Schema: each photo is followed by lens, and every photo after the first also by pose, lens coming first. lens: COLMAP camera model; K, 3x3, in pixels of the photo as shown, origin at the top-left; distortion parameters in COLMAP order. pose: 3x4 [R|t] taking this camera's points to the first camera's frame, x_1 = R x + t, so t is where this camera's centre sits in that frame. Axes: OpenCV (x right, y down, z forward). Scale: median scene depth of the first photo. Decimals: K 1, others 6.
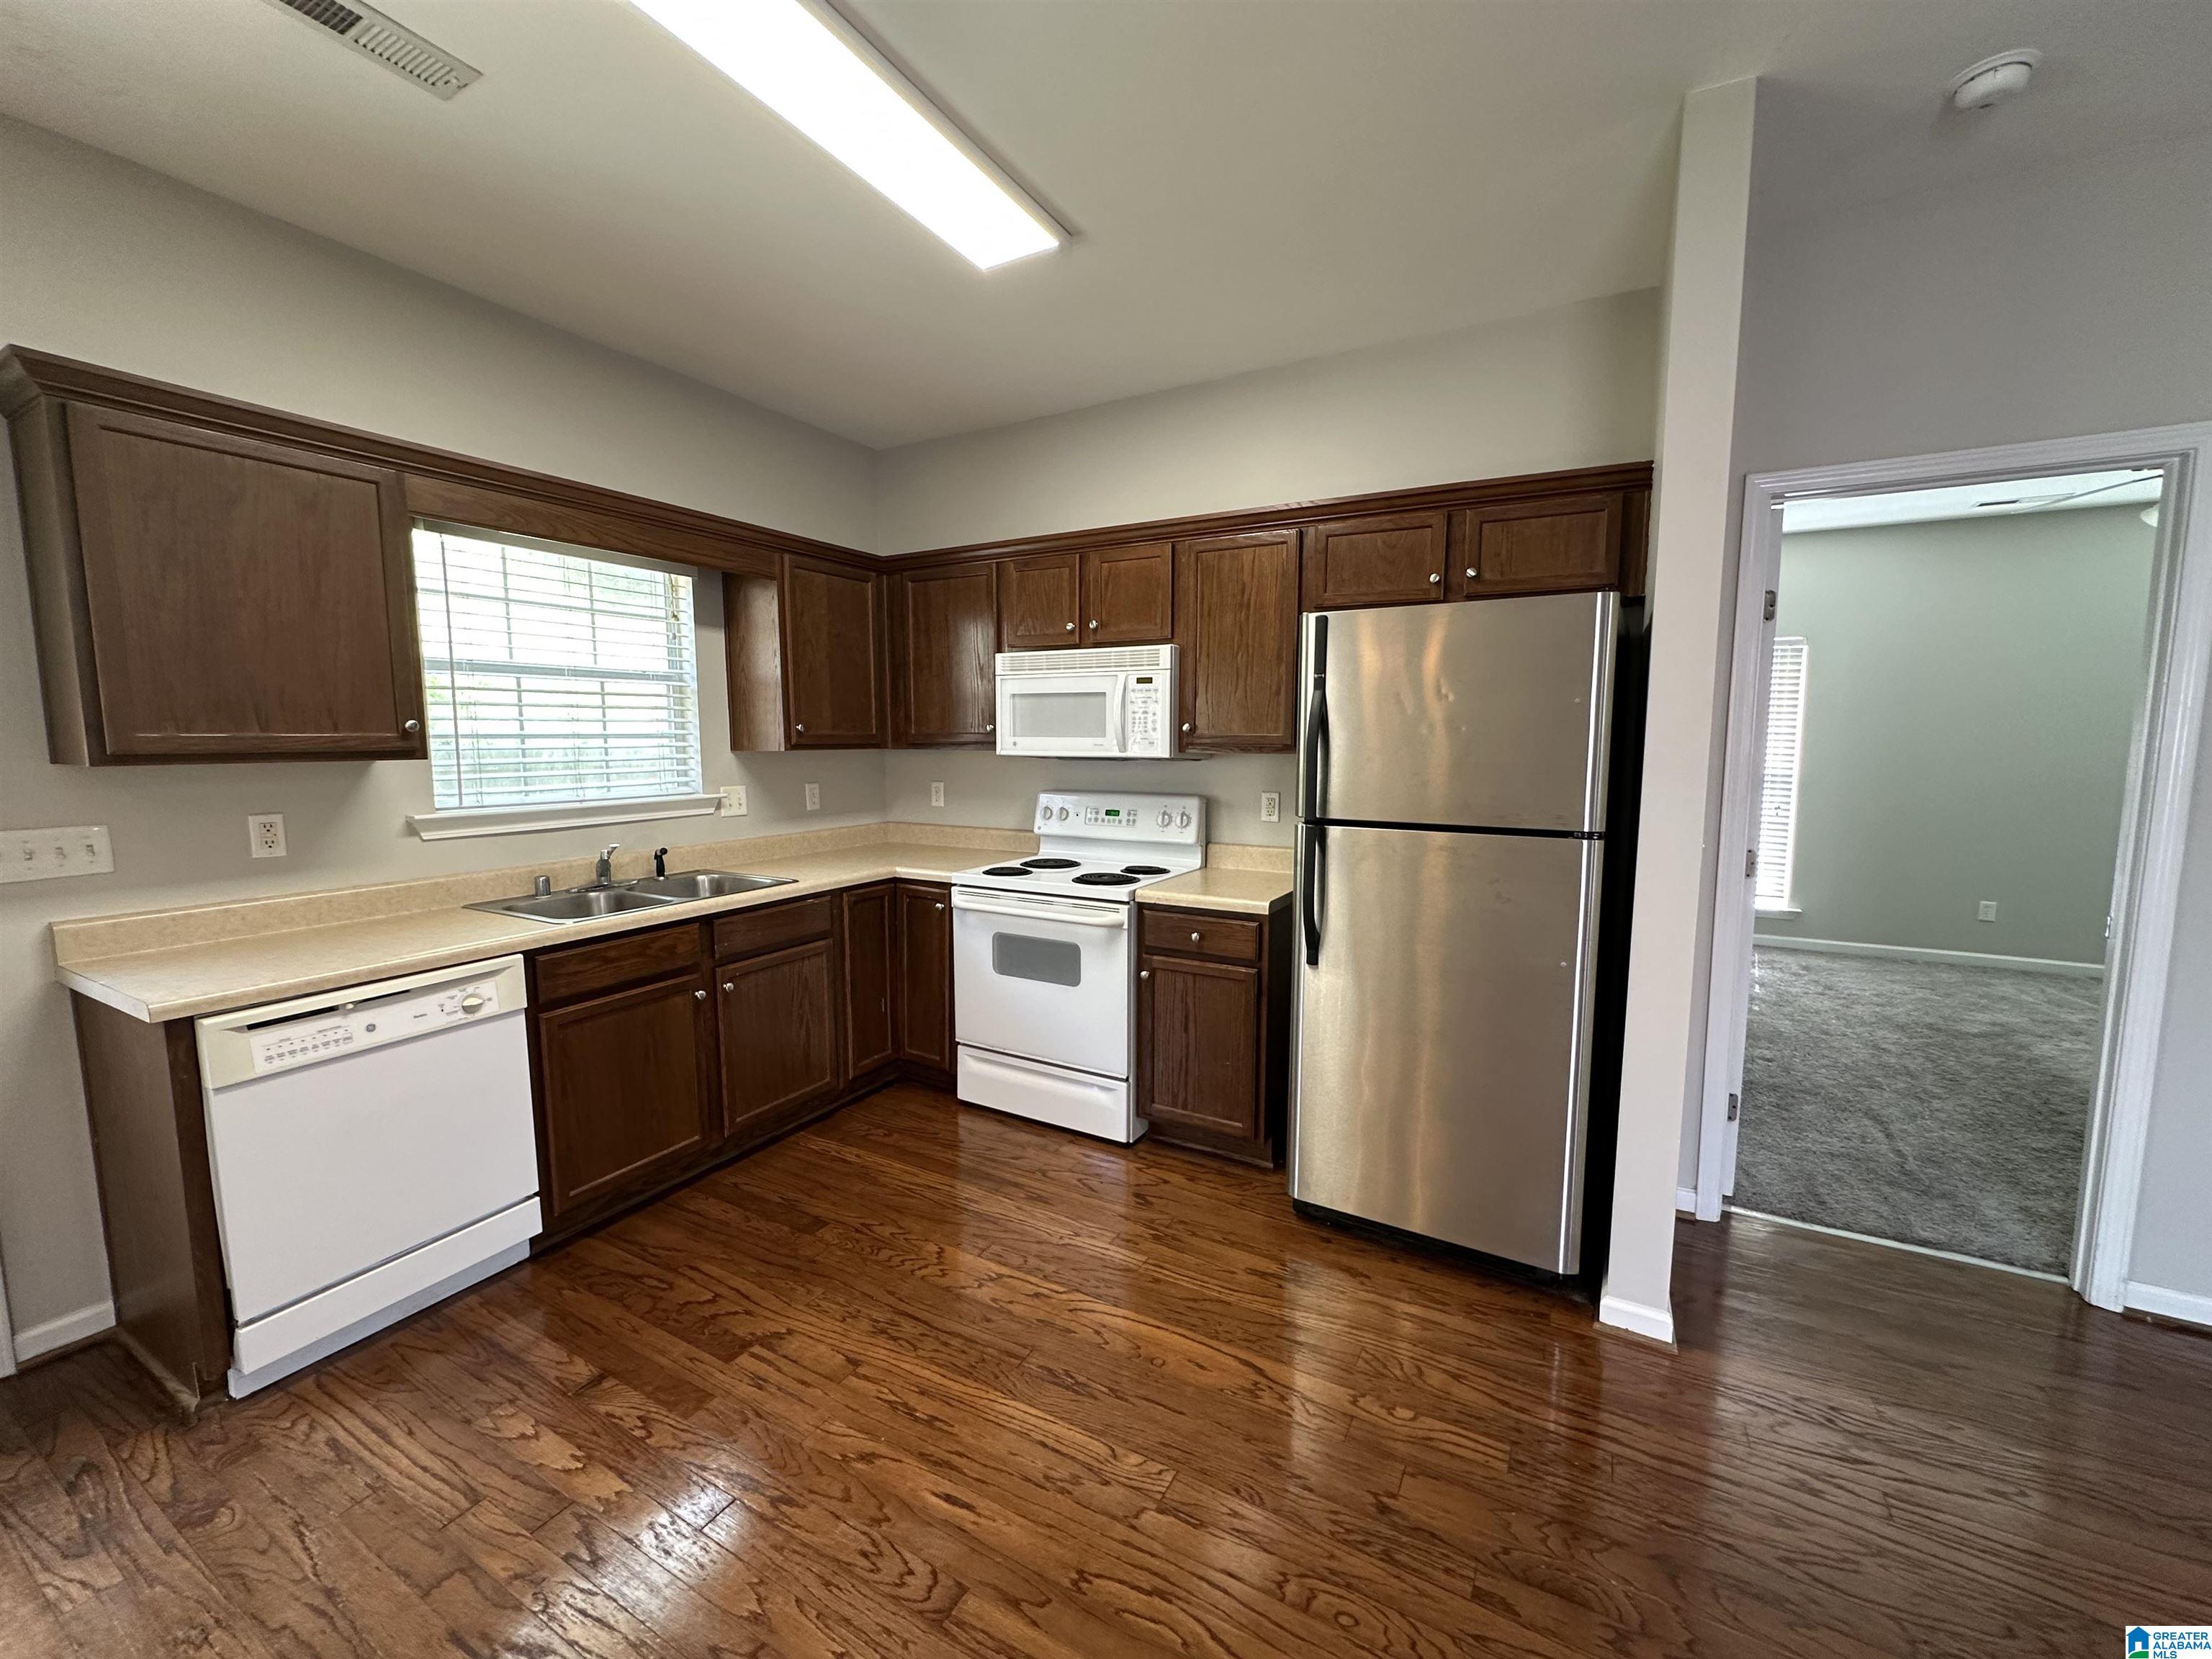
lens RADIAL K [[883.4, 0, 1104.4], [0, 883.4, 831.9], [0, 0, 1]] dist [-0.001699, 0.000026]
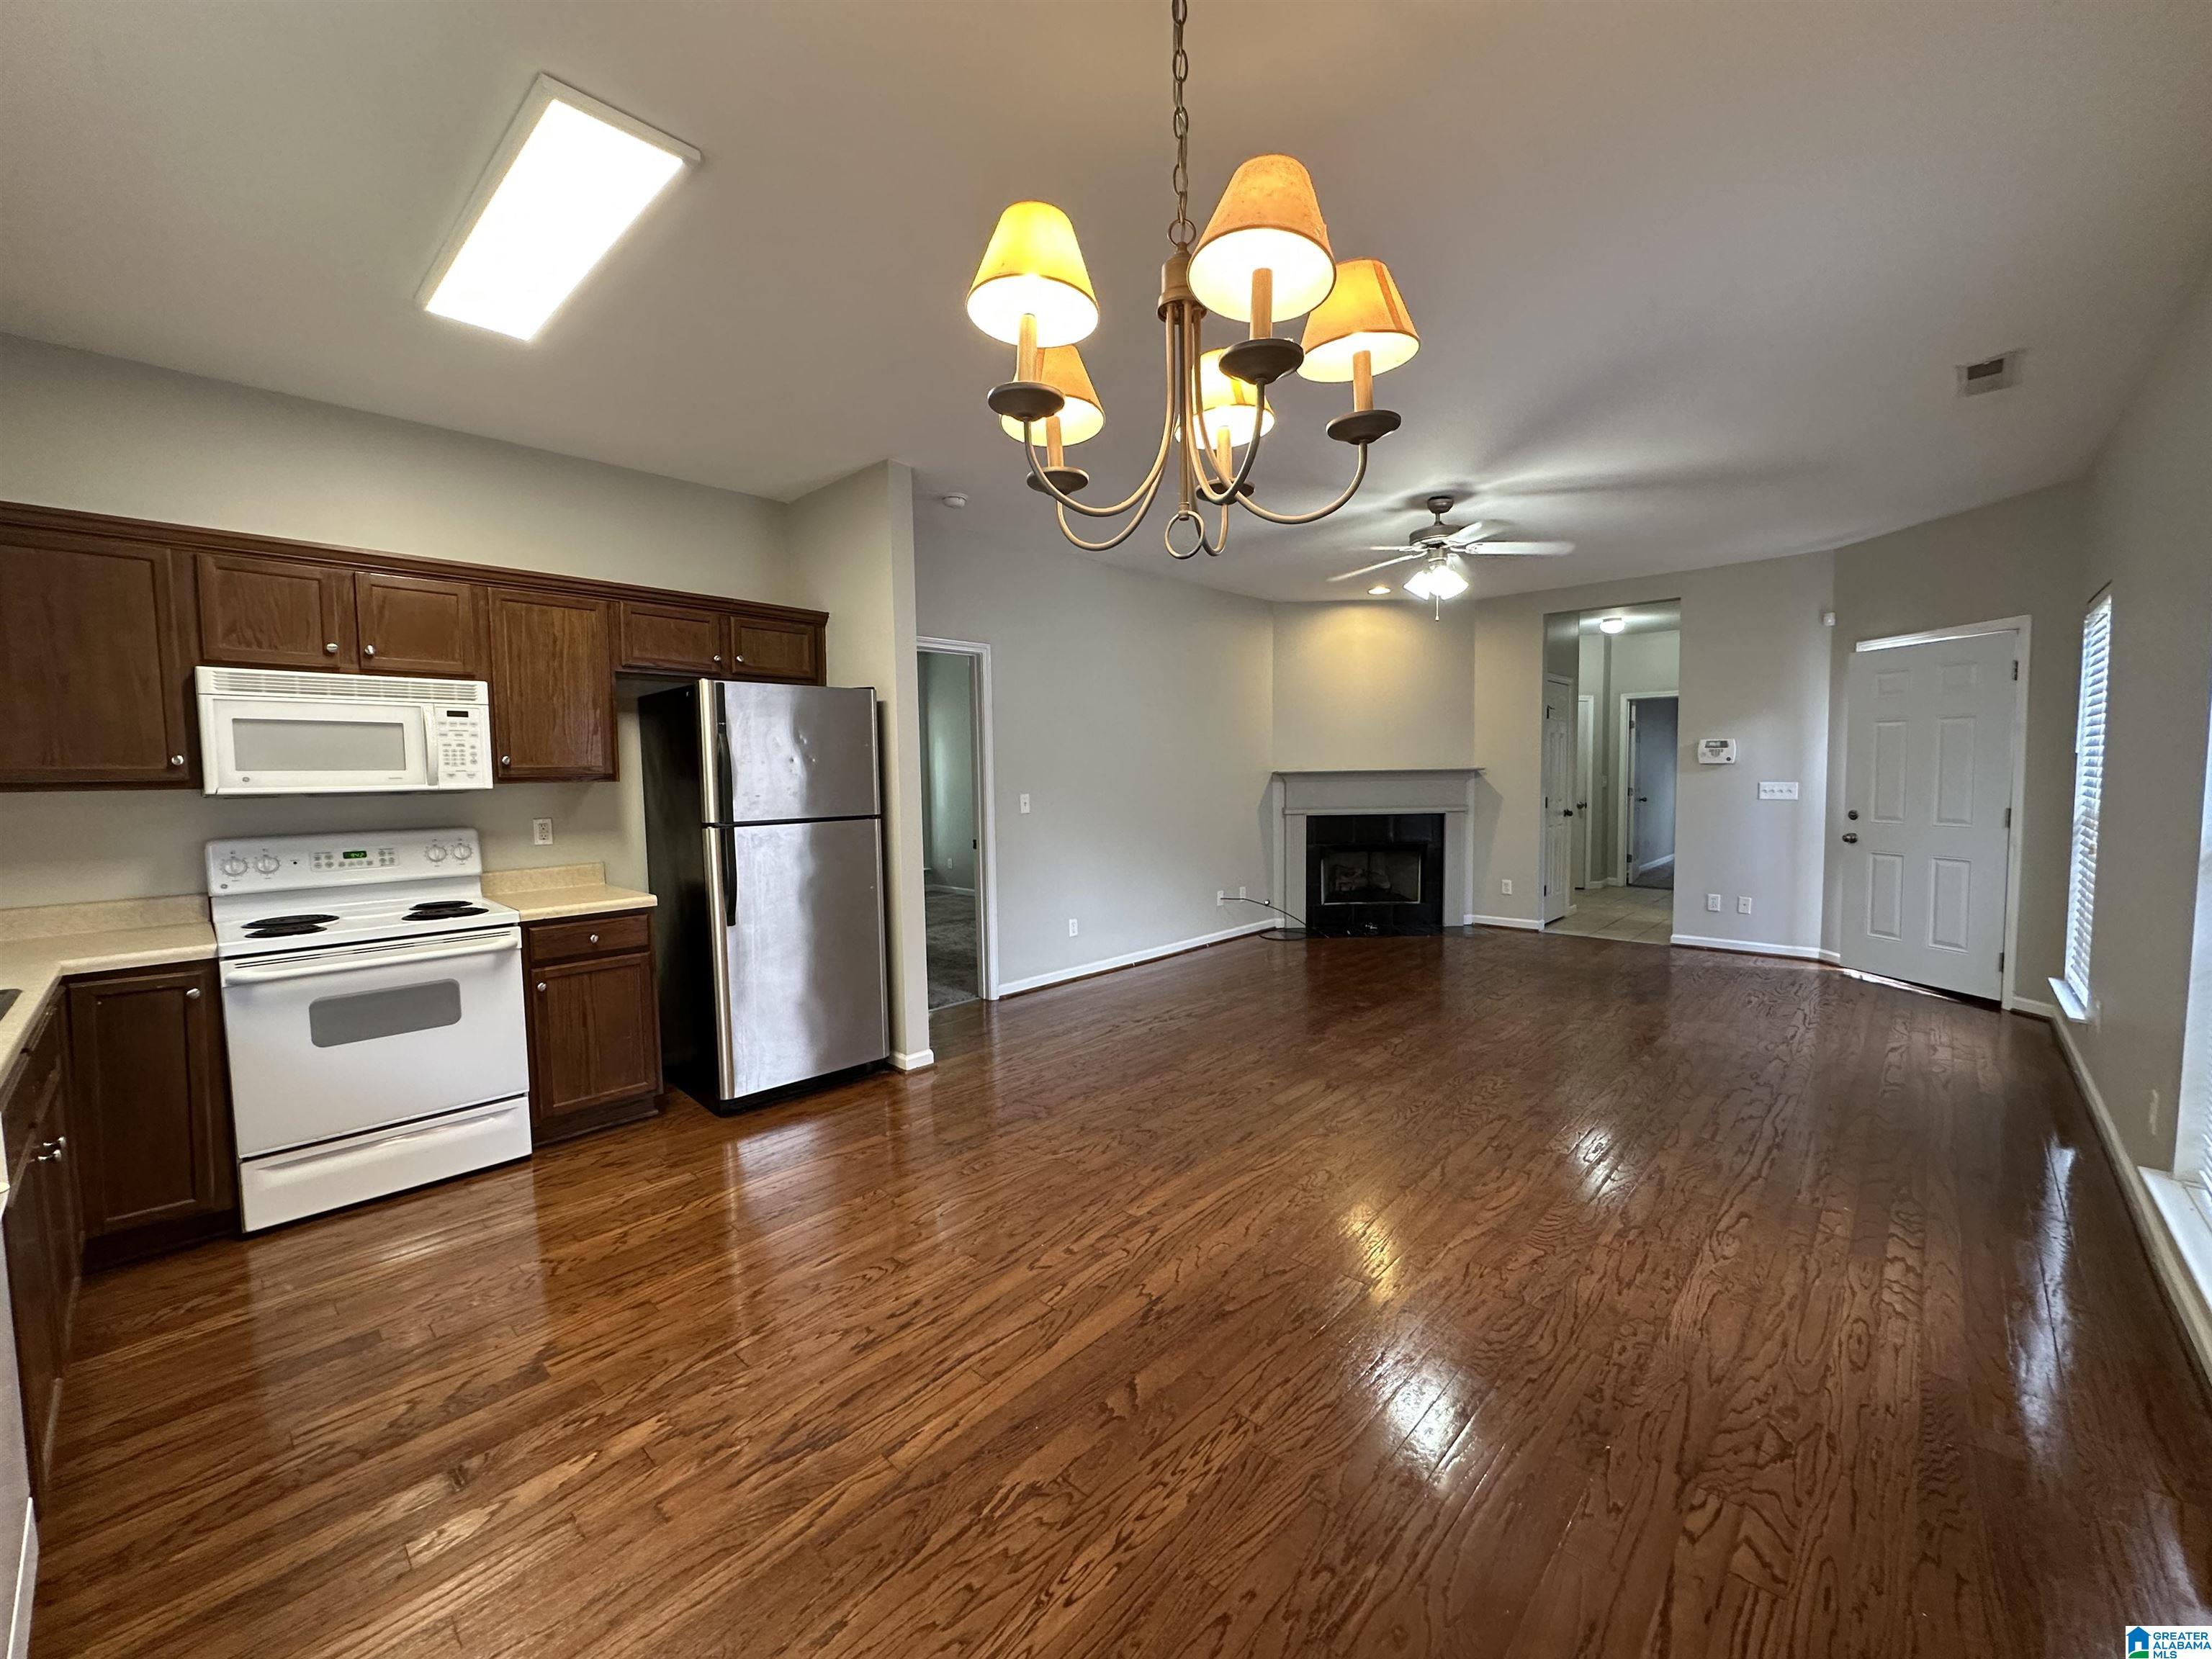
lens RADIAL K [[881.7, 0, 1106.0], [0, 881.7, 829.5], [0, 0, 1]] dist [-0.001277, -0.000029]
pose [[0.235553, -0.069691, 0.969360, -0.828380], [0.117924, 0.992105, 0.042671, 0.006036], [-0.964681, 0.104260, 0.241912, 0.049991]]
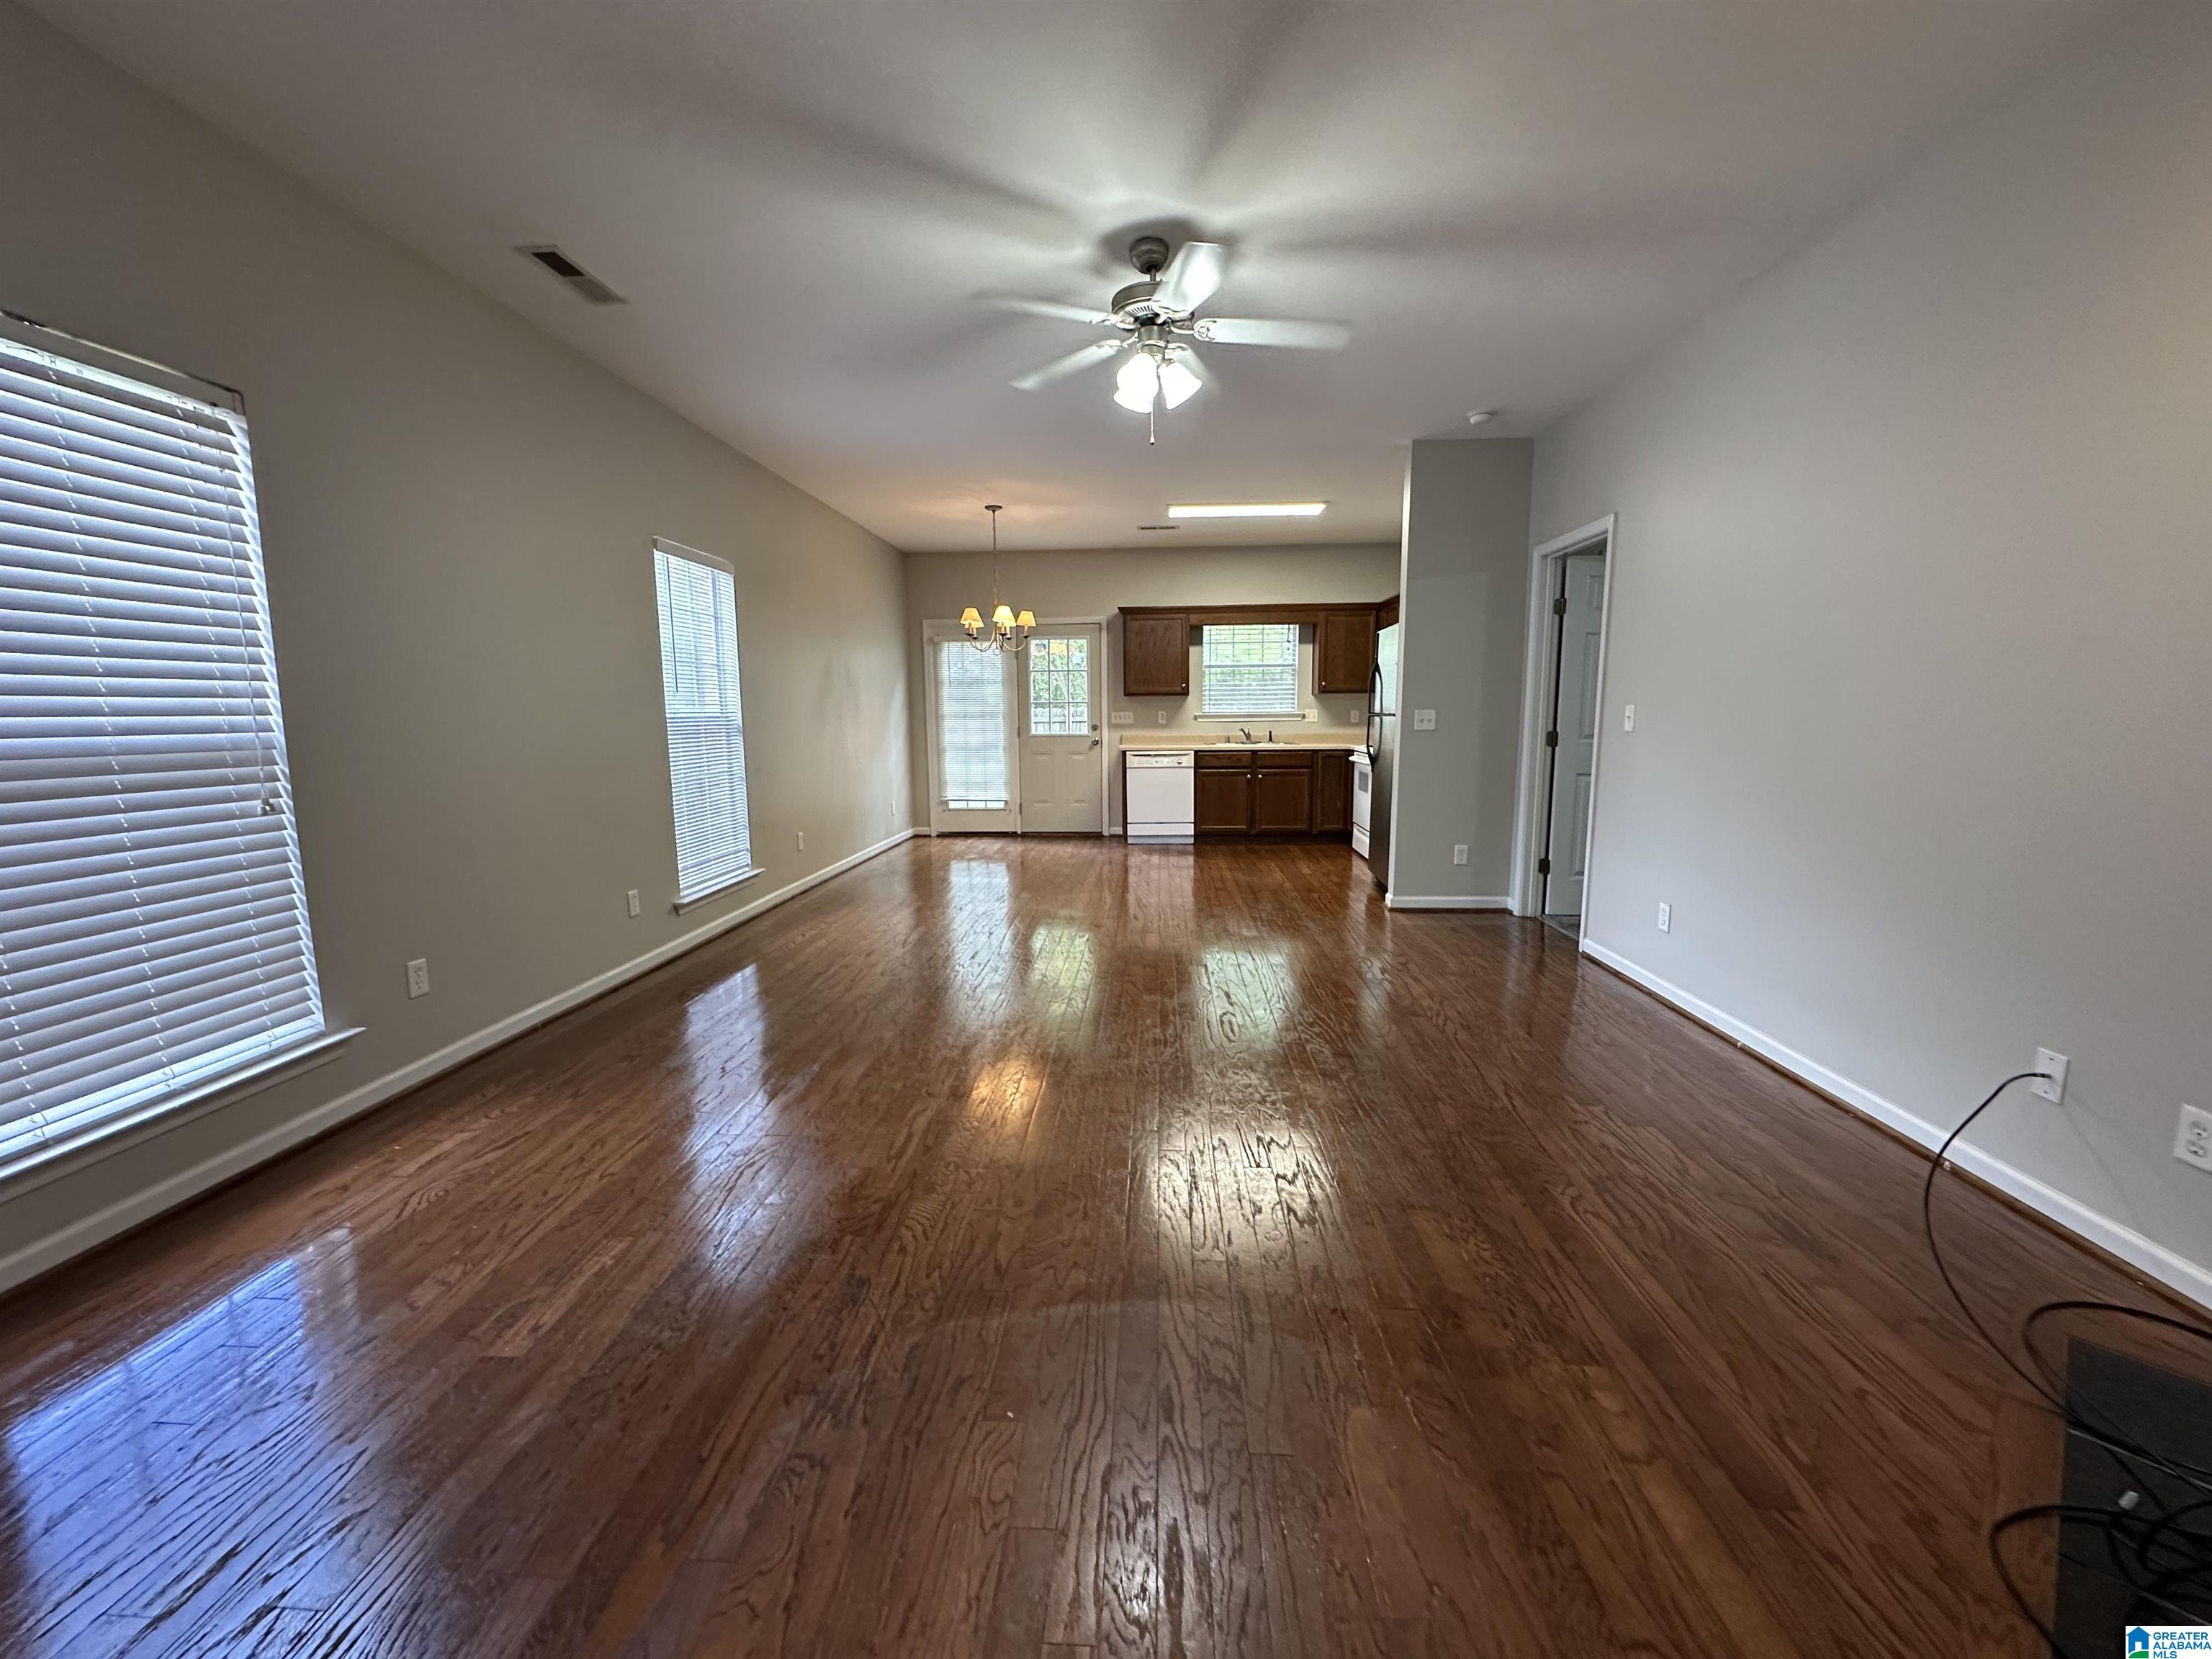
lens RADIAL K [[883.4, 0, 1104.4], [0, 883.4, 831.9], [0, 0, 1]] dist [-0.001699, 0.000026]
pose [[0.440362, 0.120499, -0.889698, 1.803375], [-0.088823, 0.991938, 0.090383, 0.133625], [0.893416, 0.039225, 0.447515, -0.669387]]
